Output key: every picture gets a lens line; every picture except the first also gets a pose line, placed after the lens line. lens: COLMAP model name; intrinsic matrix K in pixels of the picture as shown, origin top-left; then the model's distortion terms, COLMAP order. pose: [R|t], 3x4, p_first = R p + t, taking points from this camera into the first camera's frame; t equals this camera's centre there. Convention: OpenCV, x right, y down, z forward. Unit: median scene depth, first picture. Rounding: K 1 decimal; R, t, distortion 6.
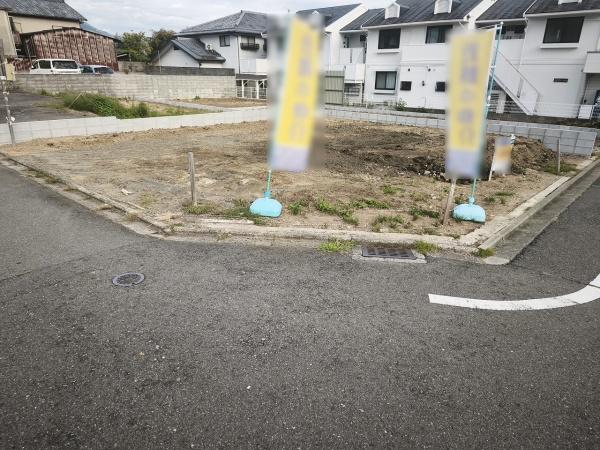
lens RADIAL K [[394.6, 0, 303.5], [0, 394.6, 225.2], [0, 0, 1]] dist [0.074250, -0.052739]
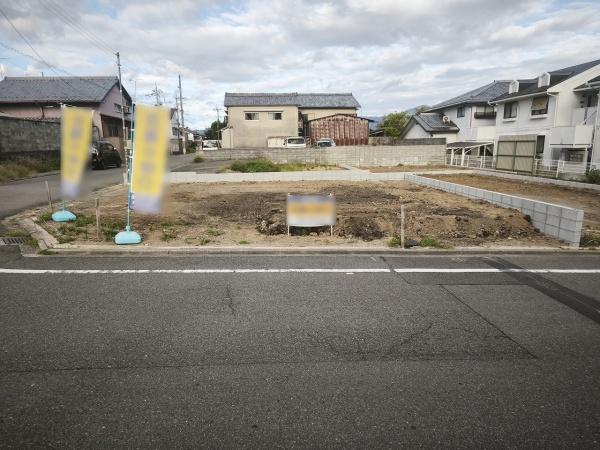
lens RADIAL K [[394.6, 0, 300.9], [0, 394.6, 227.1], [0, 0, 1]] dist [0.074250, -0.052739]
pose [[0.731138, 0.115098, -0.672451, 0.322834], [-0.221965, 0.972171, -0.074937, -0.017609], [0.645112, 0.204050, 0.736339, 0.077824]]
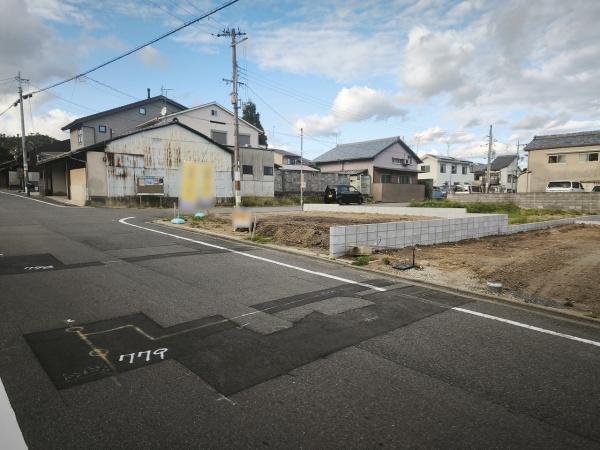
lens RADIAL K [[394.6, 0, 303.0], [0, 394.6, 228.5], [0, 0, 1]] dist [0.074250, -0.052739]
pose [[-0.084308, 0.068037, -0.994114, 0.595017], [-0.363408, 0.926850, 0.094253, -0.107631], [0.927807, 0.369215, -0.053415, 0.378597]]
